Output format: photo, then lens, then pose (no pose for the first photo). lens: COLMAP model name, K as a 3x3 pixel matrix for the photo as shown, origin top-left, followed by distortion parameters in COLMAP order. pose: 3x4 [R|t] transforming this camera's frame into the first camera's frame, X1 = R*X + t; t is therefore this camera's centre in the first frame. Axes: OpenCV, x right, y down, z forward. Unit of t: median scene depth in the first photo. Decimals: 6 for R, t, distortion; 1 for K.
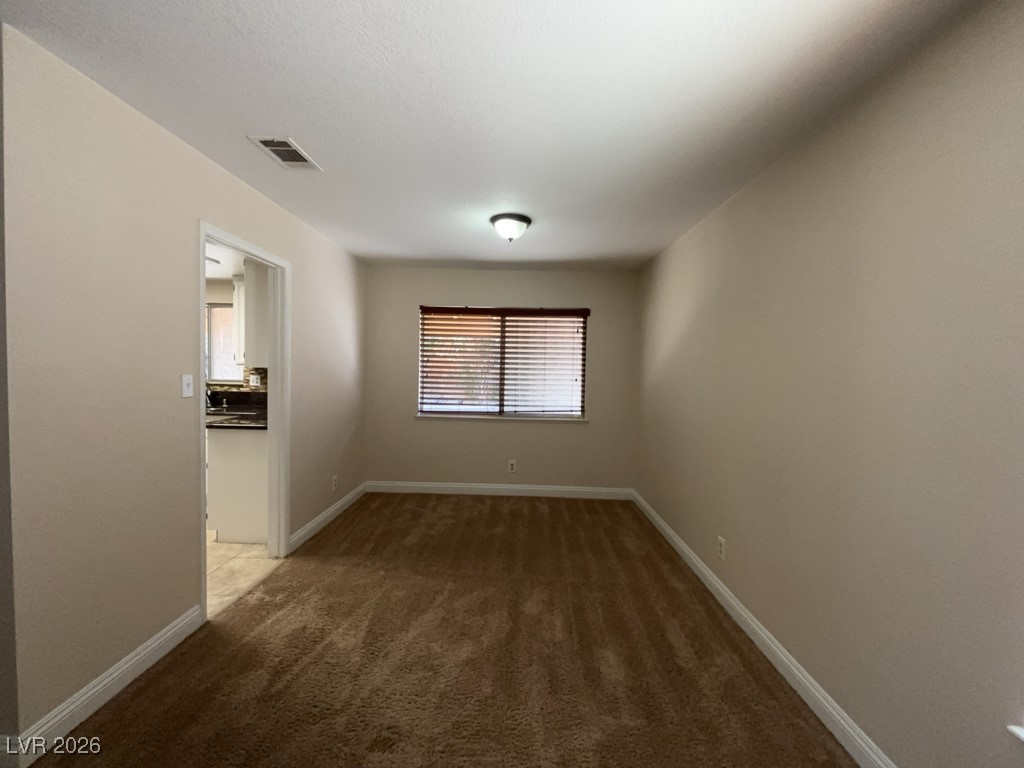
lens RADIAL K [[416.3, 0, 512.0], [0, 416.3, 384.0], [0, 0, 1]] dist [-0.001217, -0.000242]
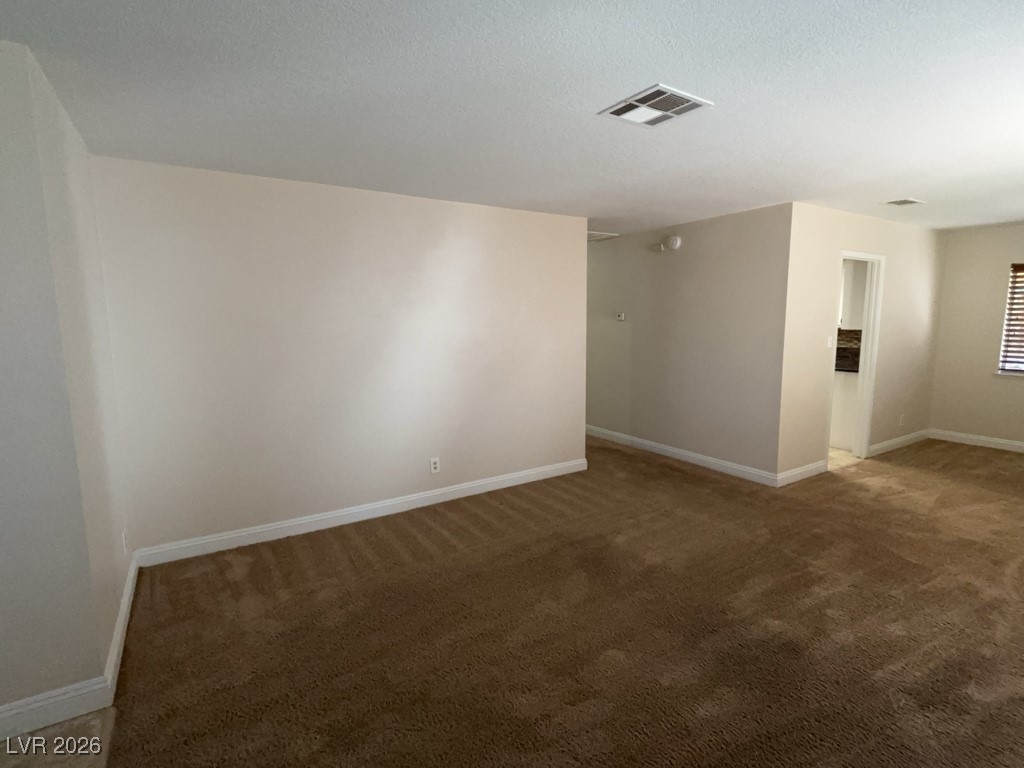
lens RADIAL K [[502.2, 0, 506.2], [0, 502.2, 383.3], [0, 0, 1]] dist [0.002657, 0.000244]
pose [[0.534359, 0.083926, -0.841081, 0.266139], [-0.007342, 0.995482, 0.094667, -0.012784], [0.845226, -0.044411, 0.532561, -1.056098]]
